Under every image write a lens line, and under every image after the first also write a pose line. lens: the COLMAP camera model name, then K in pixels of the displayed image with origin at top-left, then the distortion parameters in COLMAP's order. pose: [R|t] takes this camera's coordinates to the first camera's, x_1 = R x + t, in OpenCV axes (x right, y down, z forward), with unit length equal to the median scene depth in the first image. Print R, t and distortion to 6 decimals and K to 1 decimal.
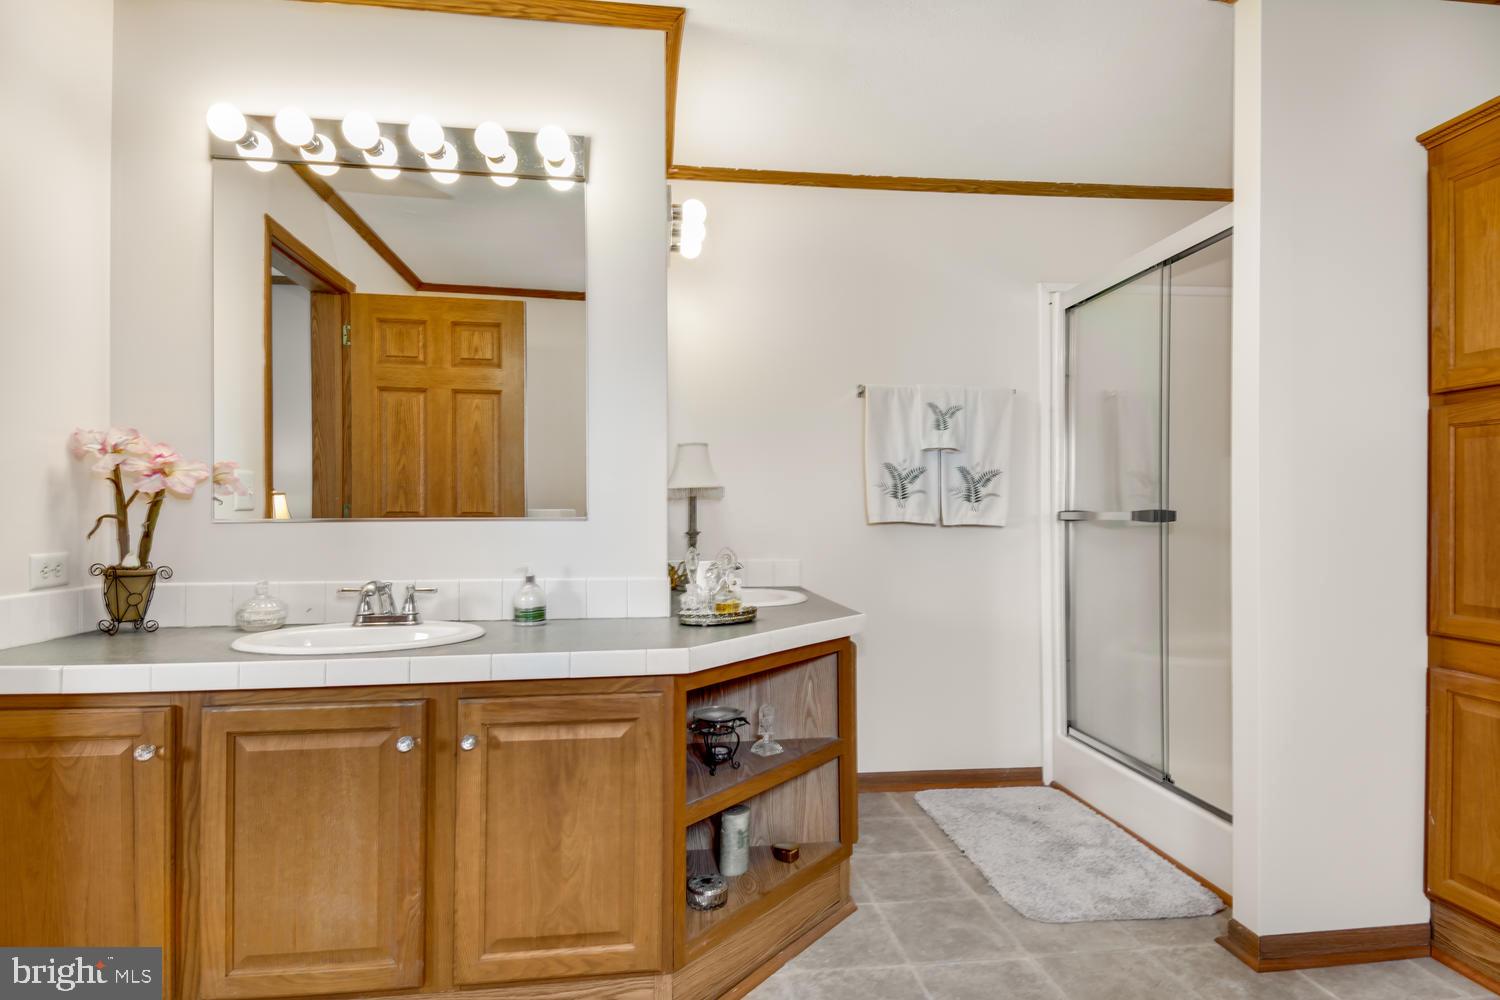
lens RADIAL K [[781.1, 0, 750.4], [0, 781.1, 512.7], [0, 0, 1]] dist [0.045689, -0.039352]
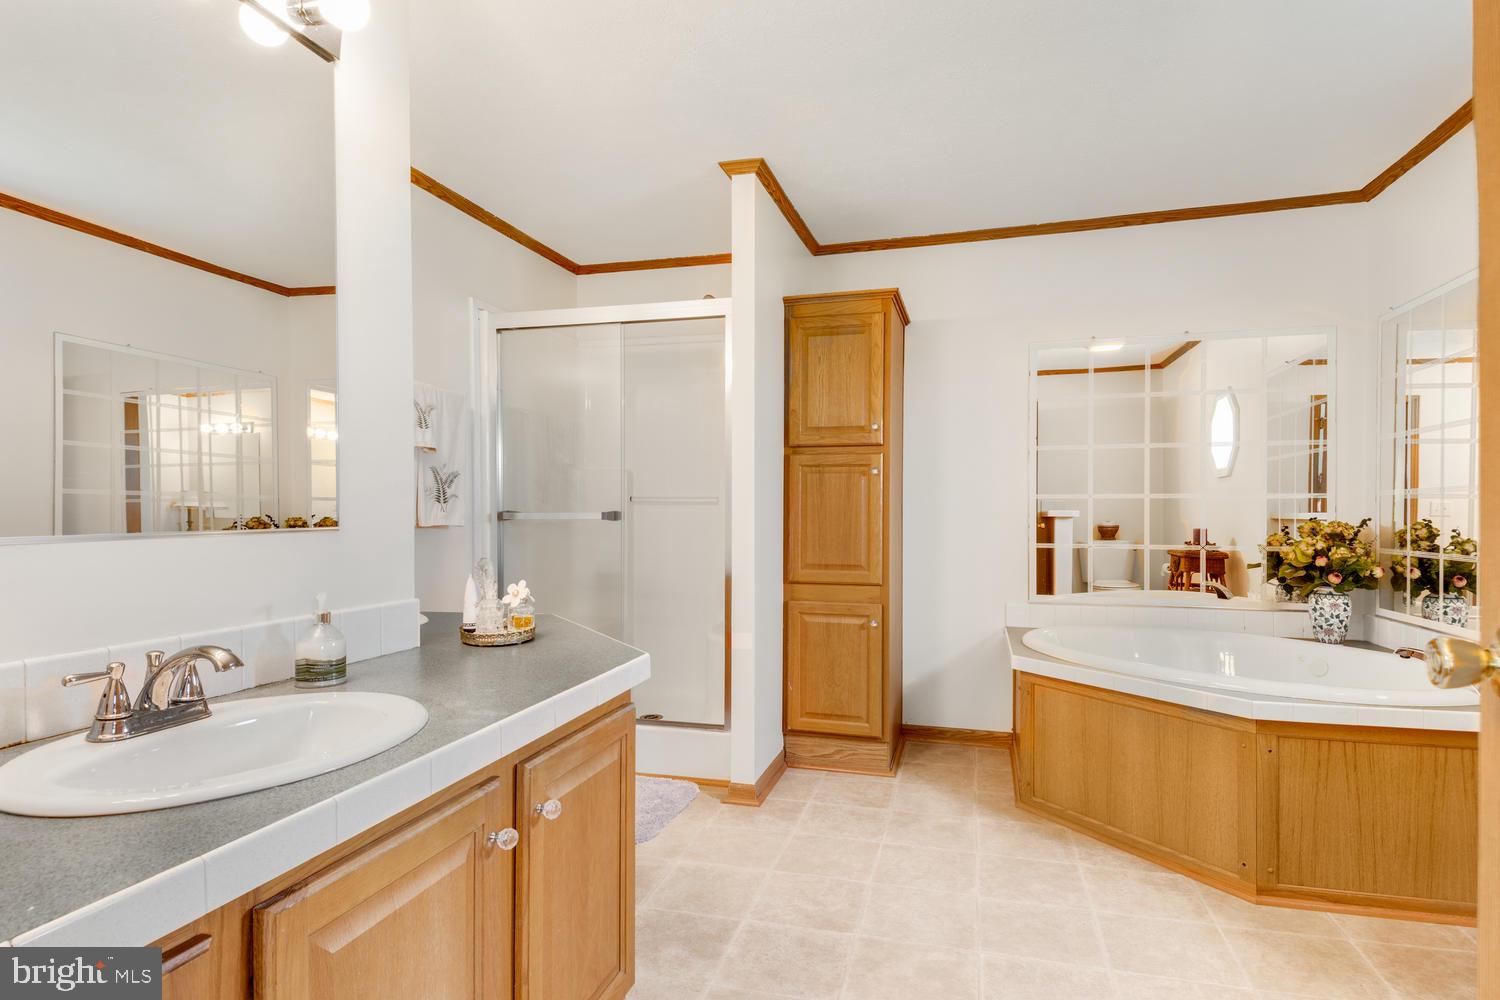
lens RADIAL K [[806.6, 0, 750.0], [0, 806.6, 500.0], [0, 0, 1]] dist [0.025280, -0.000137]
pose [[0.375723, 0.008414, 0.926694, -0.824758], [-0.001069, 0.999962, -0.008646, -0.013867], [-0.926731, 0.002258, 0.375718, 0.391719]]
